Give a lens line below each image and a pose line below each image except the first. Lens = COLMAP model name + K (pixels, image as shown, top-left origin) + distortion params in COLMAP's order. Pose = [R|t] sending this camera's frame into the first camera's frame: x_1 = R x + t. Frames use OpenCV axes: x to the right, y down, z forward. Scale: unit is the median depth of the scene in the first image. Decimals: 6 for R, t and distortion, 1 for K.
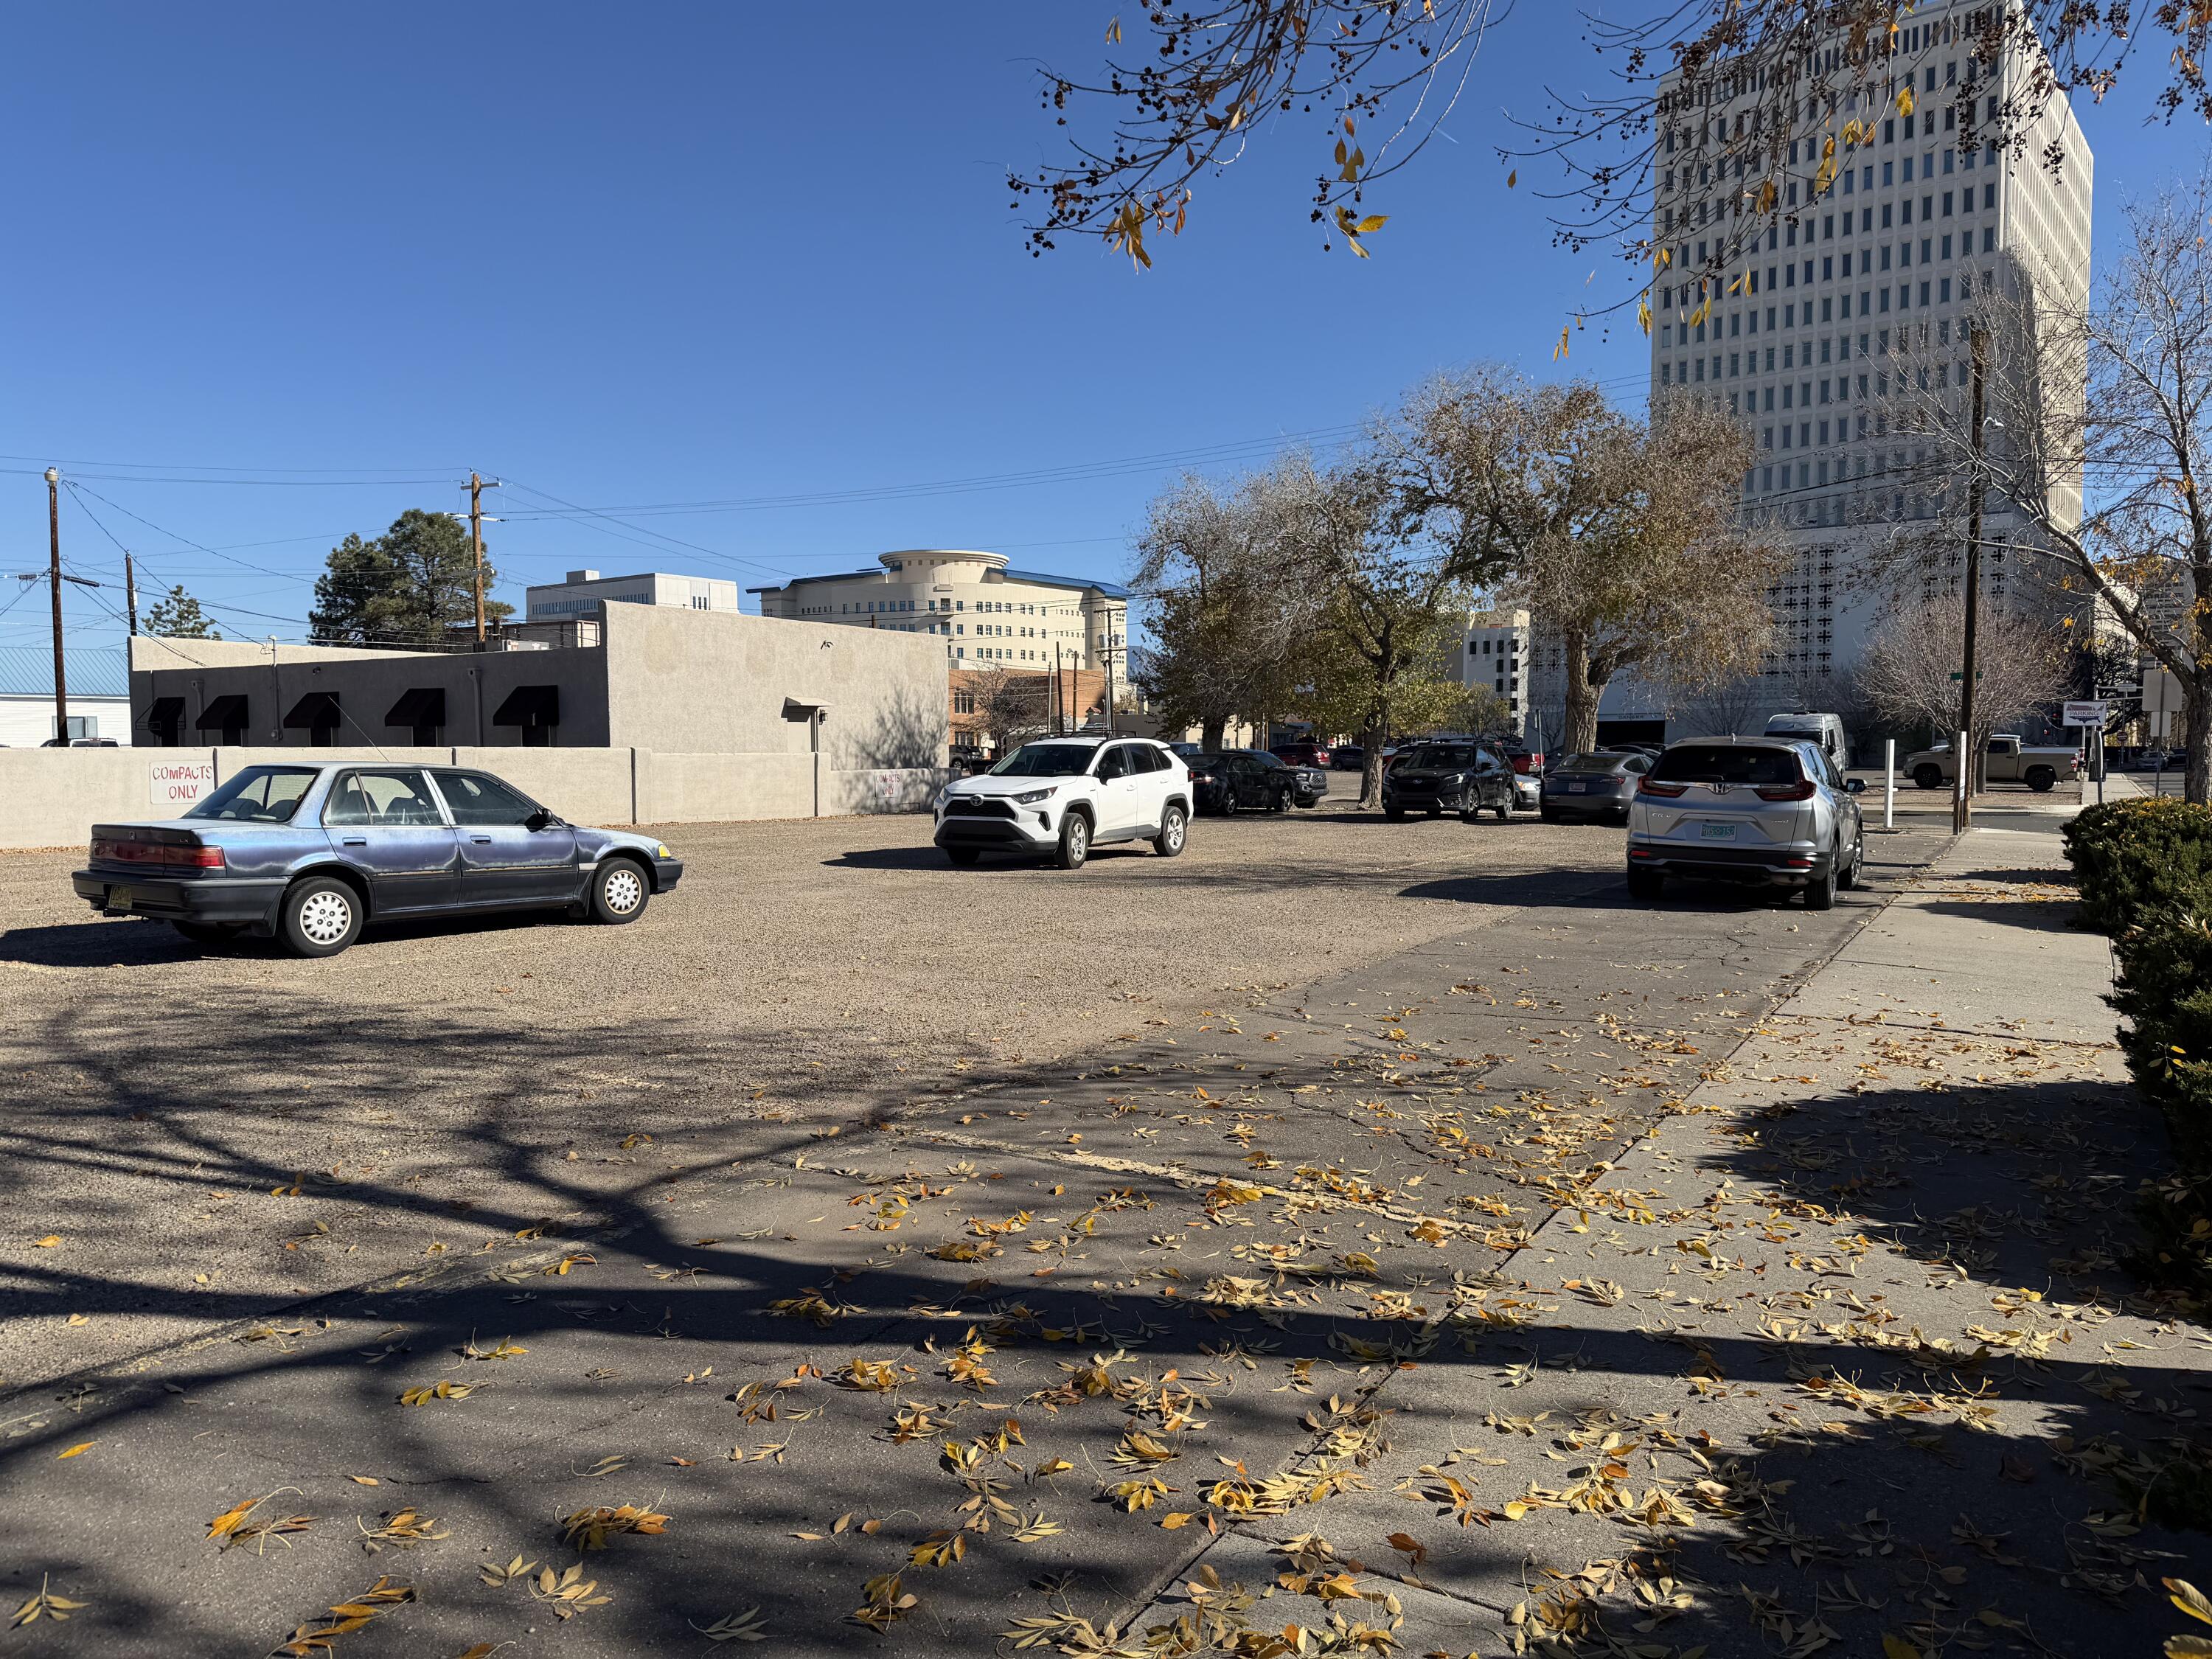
lens RADIAL K [[1544.8, 0, 1121.3], [0, 1544.8, 821.9], [0, 0, 1]] dist [0.058947, -0.074194]
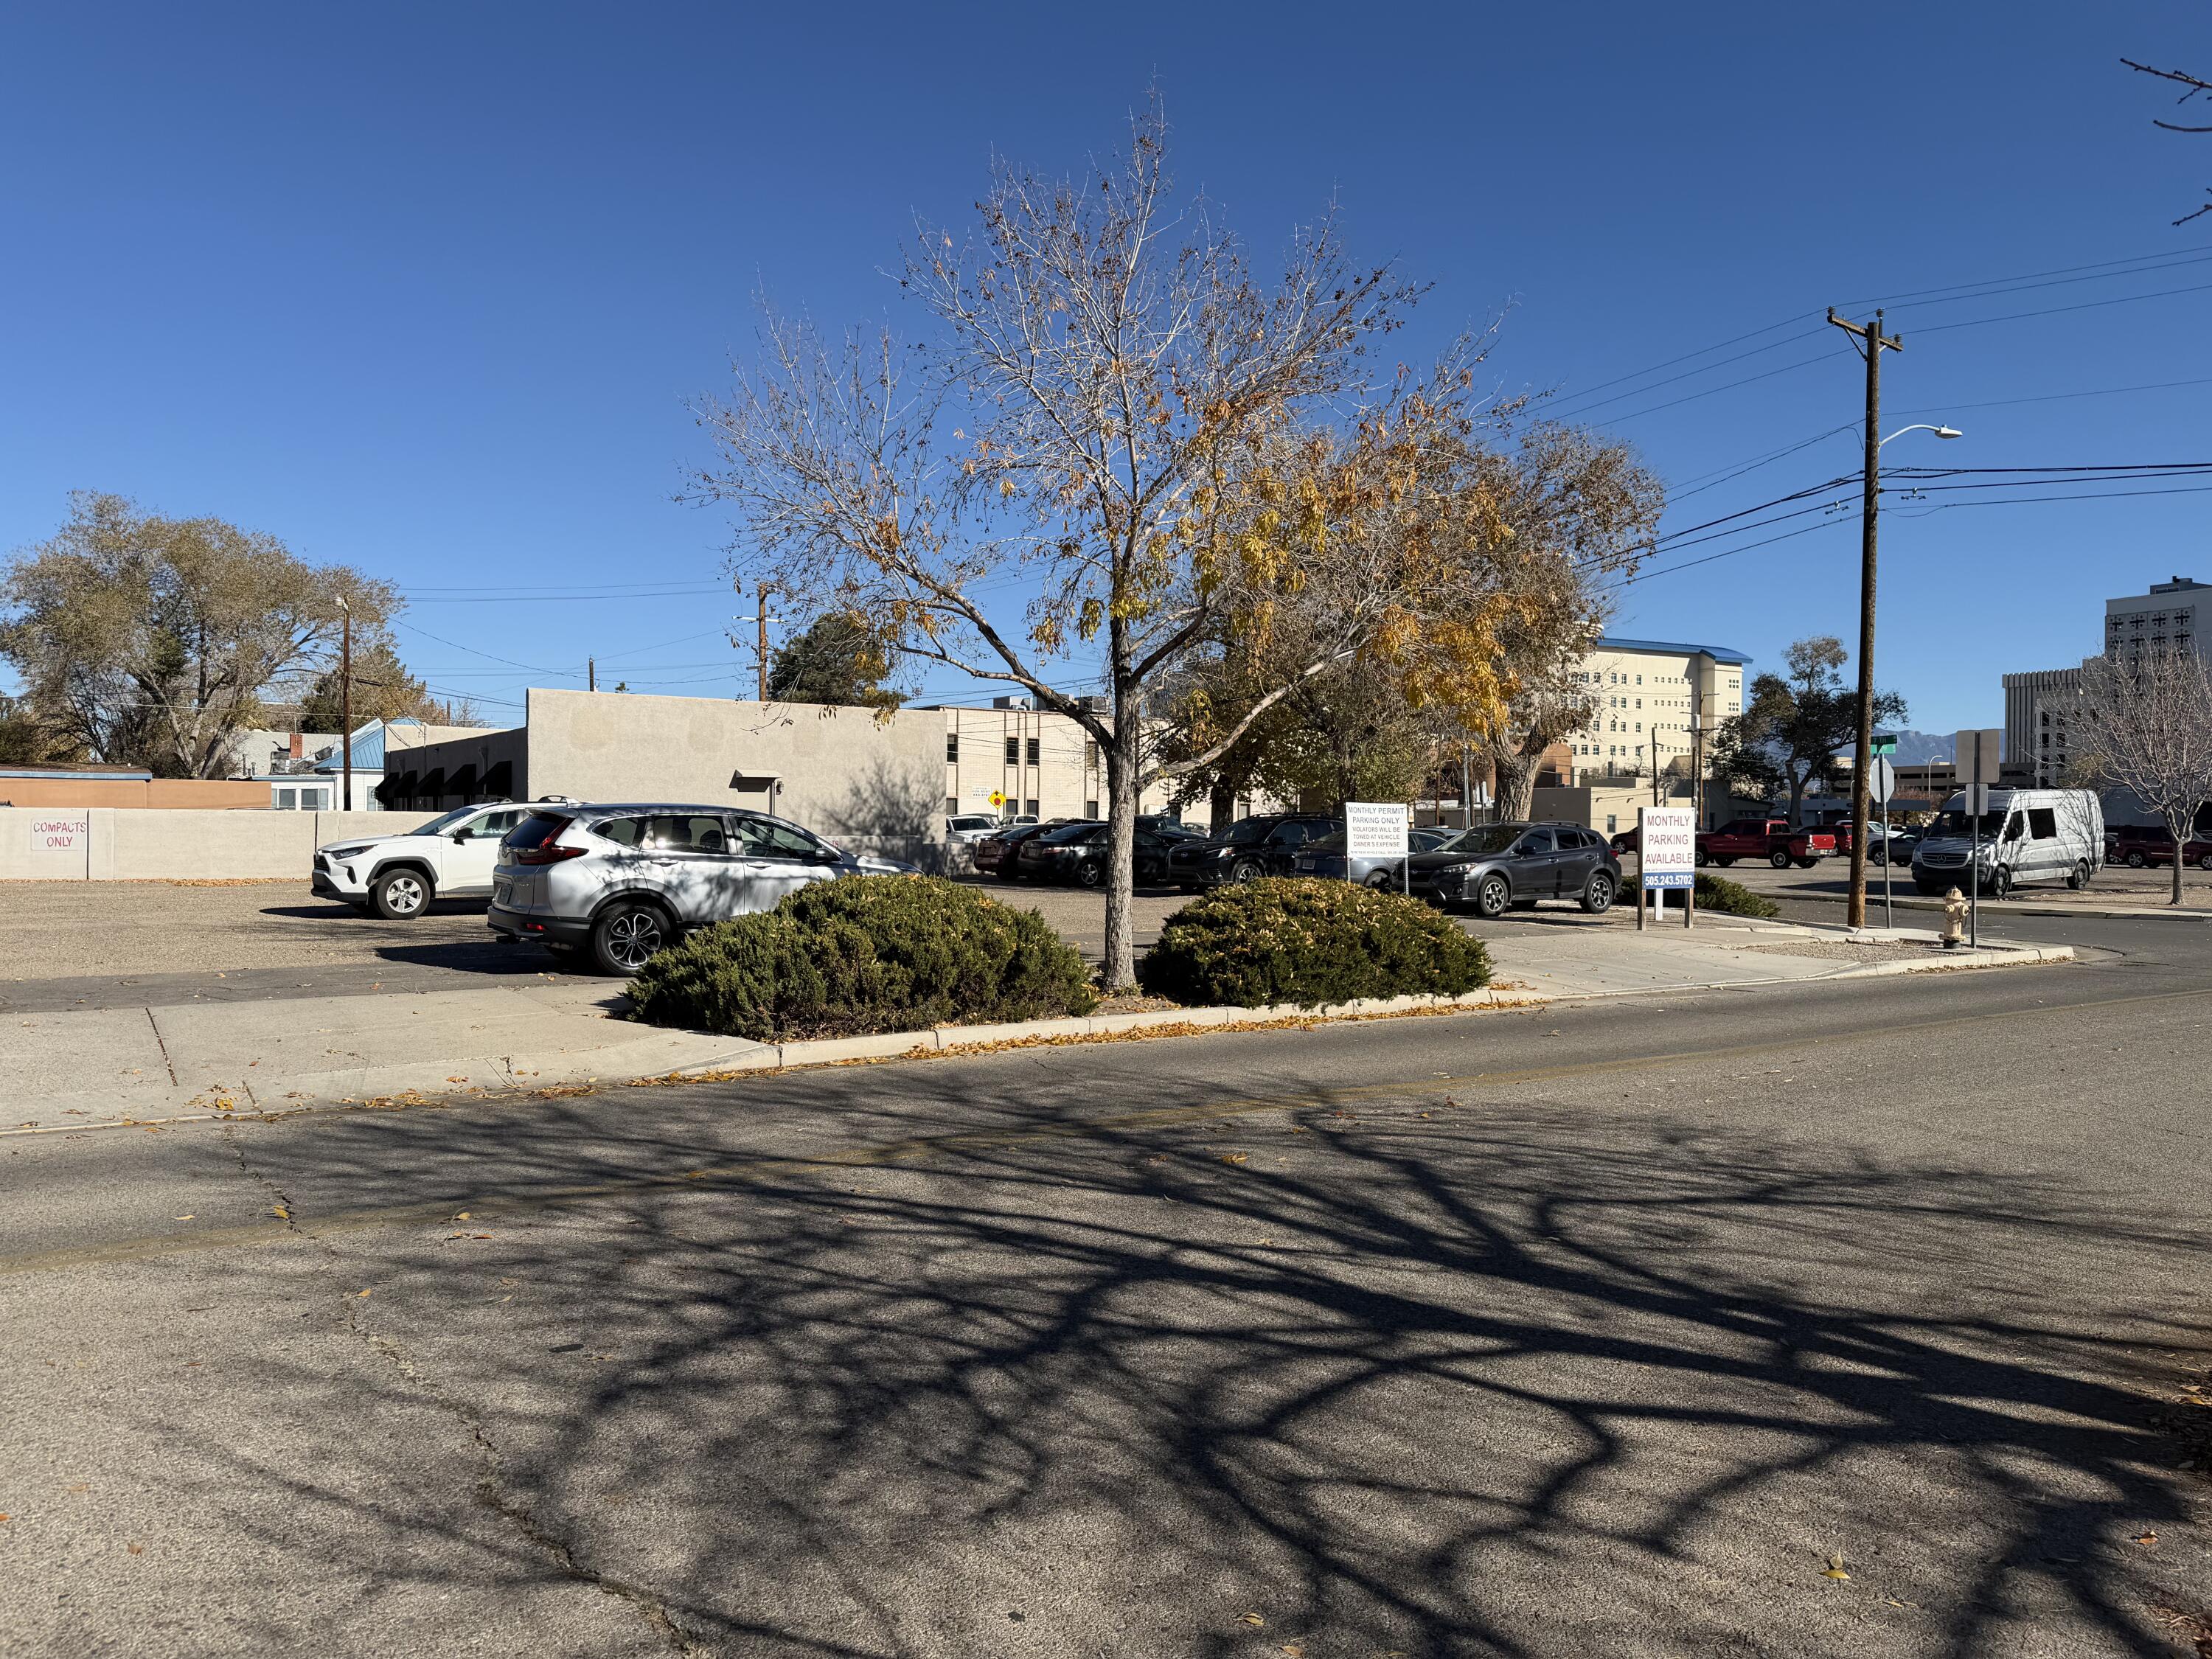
lens RADIAL K [[1544.8, 0, 1117.0], [0, 1544.8, 816.1], [0, 0, 1]] dist [0.058947, -0.074194]
pose [[0.912956, 0.007425, -0.407989, 0.469458], [-0.028857, 0.998506, -0.046402, -0.003370], [0.407035, 0.054136, 0.911807, 0.097216]]
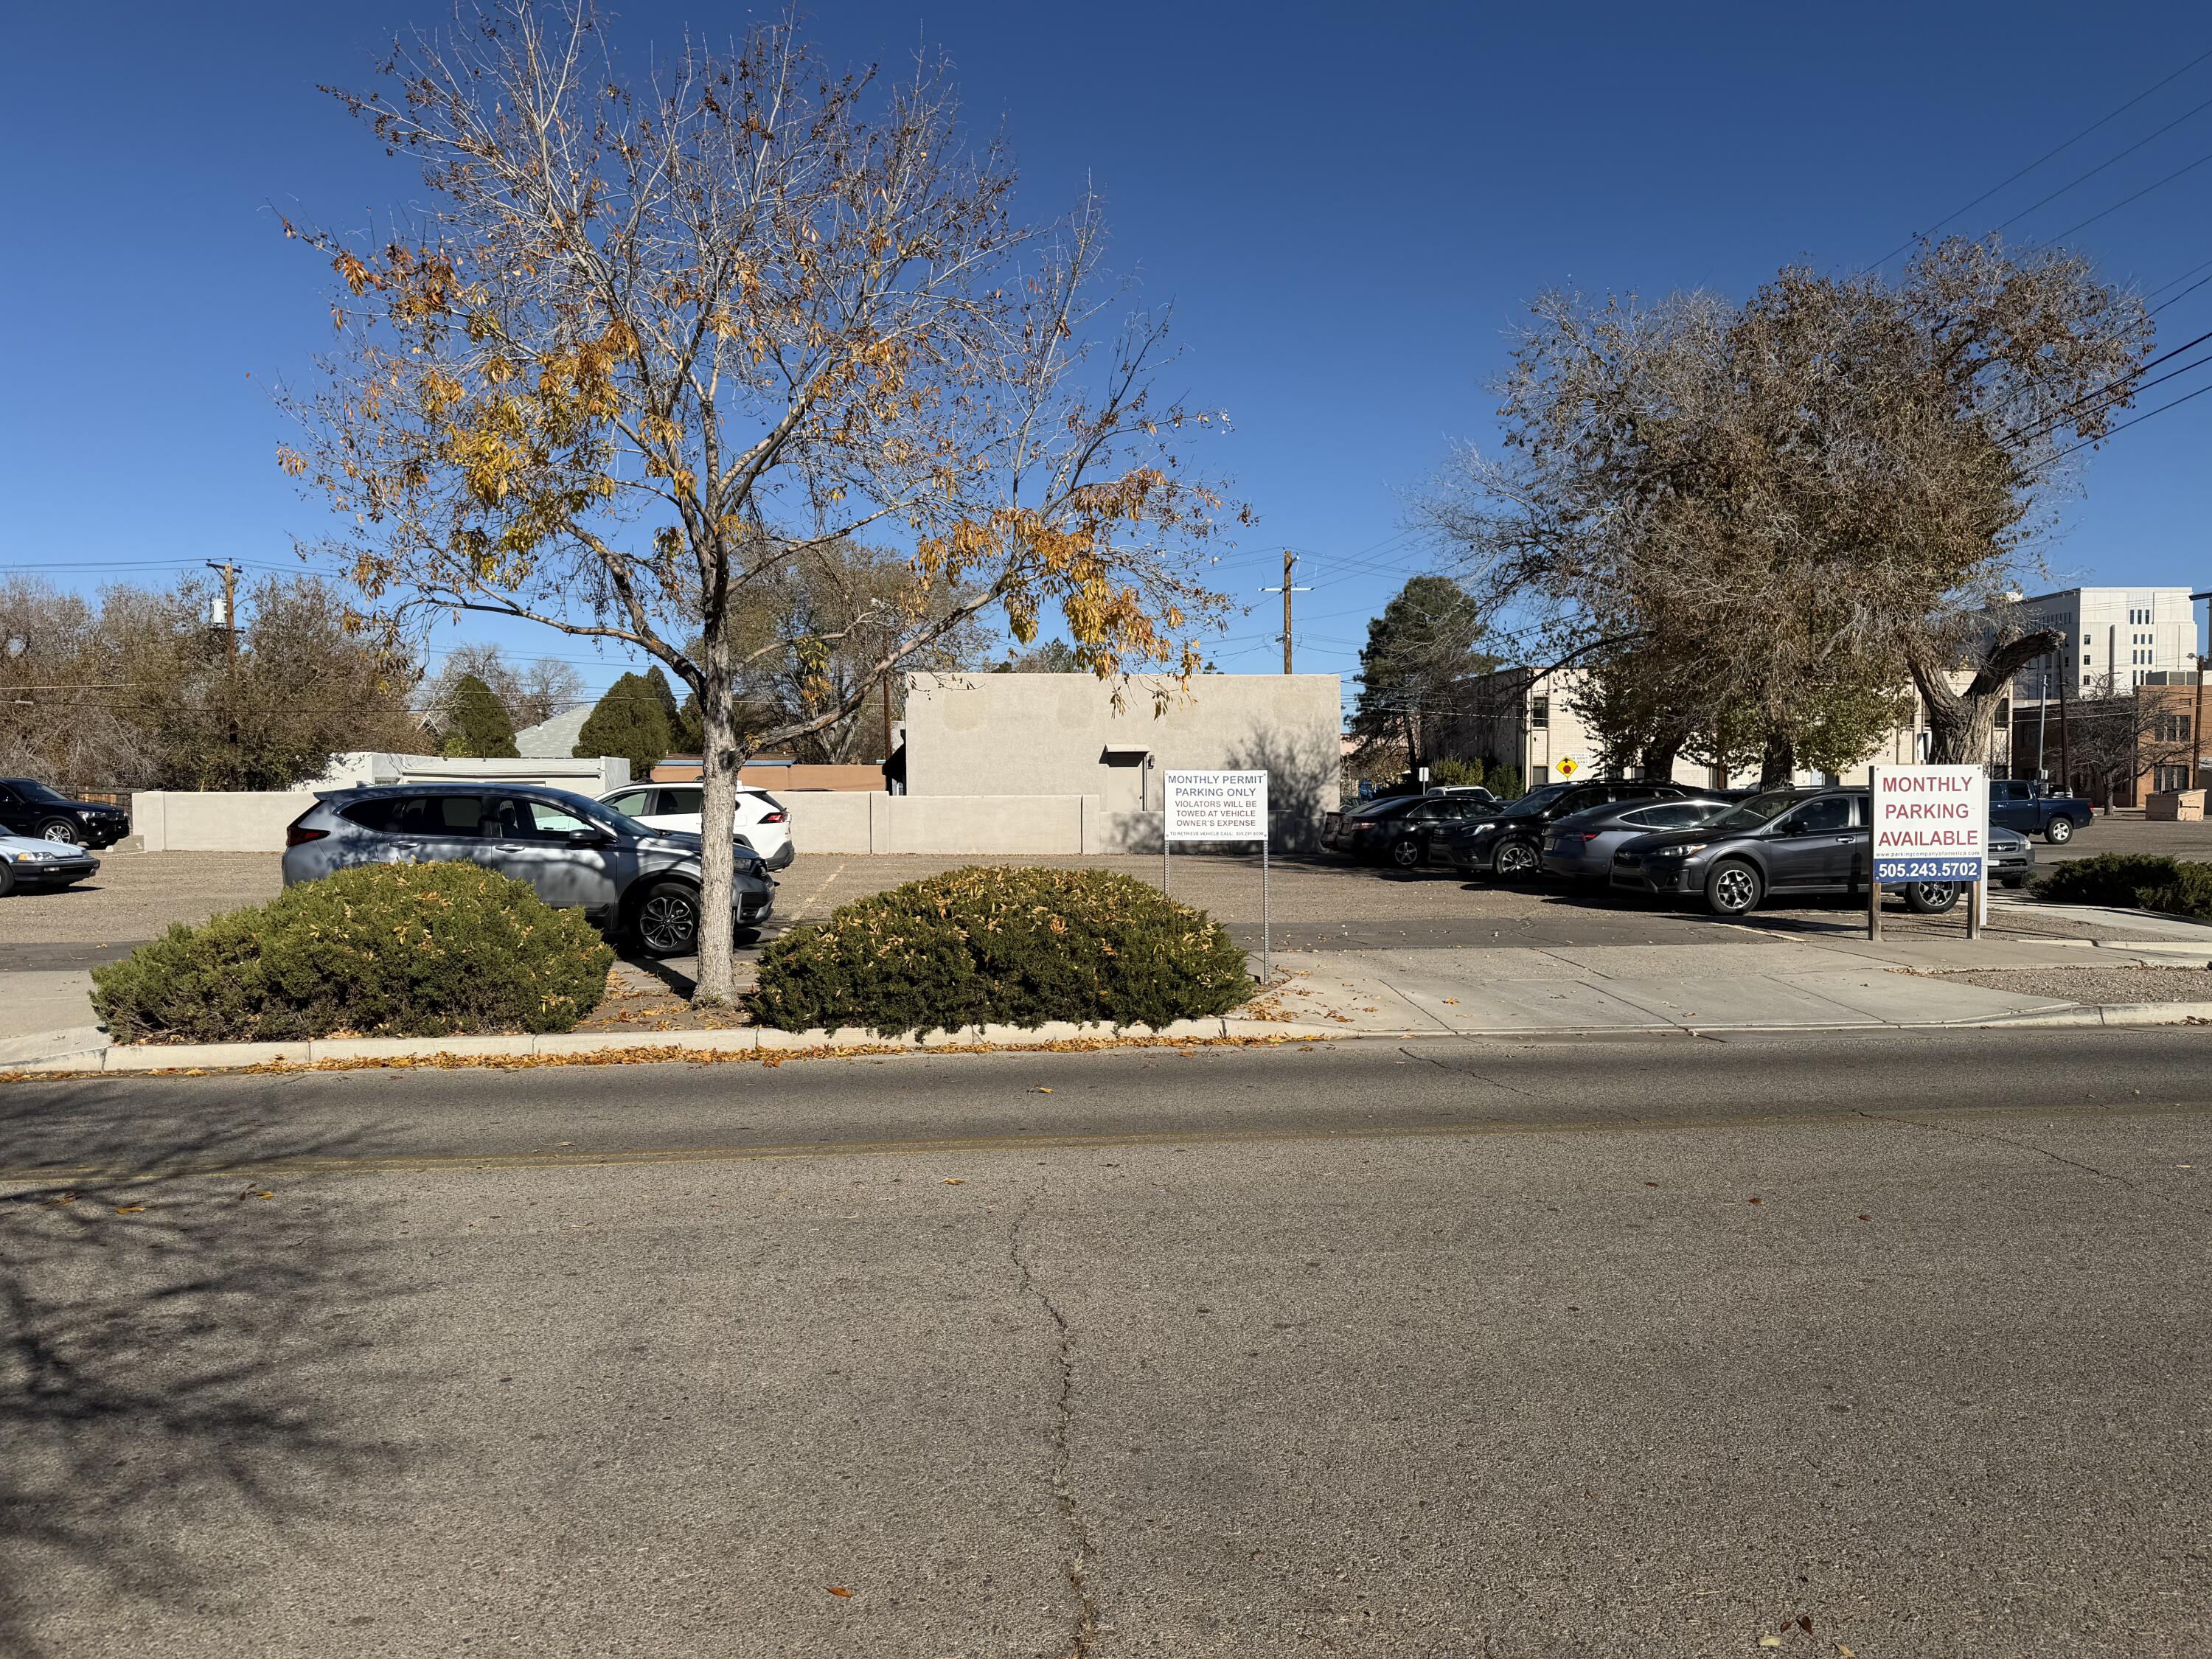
lens RADIAL K [[1544.8, 0, 1118.9], [0, 1544.8, 842.0], [0, 0, 1]] dist [0.058947, -0.074194]
pose [[0.624049, 0.023465, -0.781033, 0.620904], [-0.033550, 0.999432, 0.003219, -0.014989], [0.780665, 0.024195, 0.624481, 0.317505]]
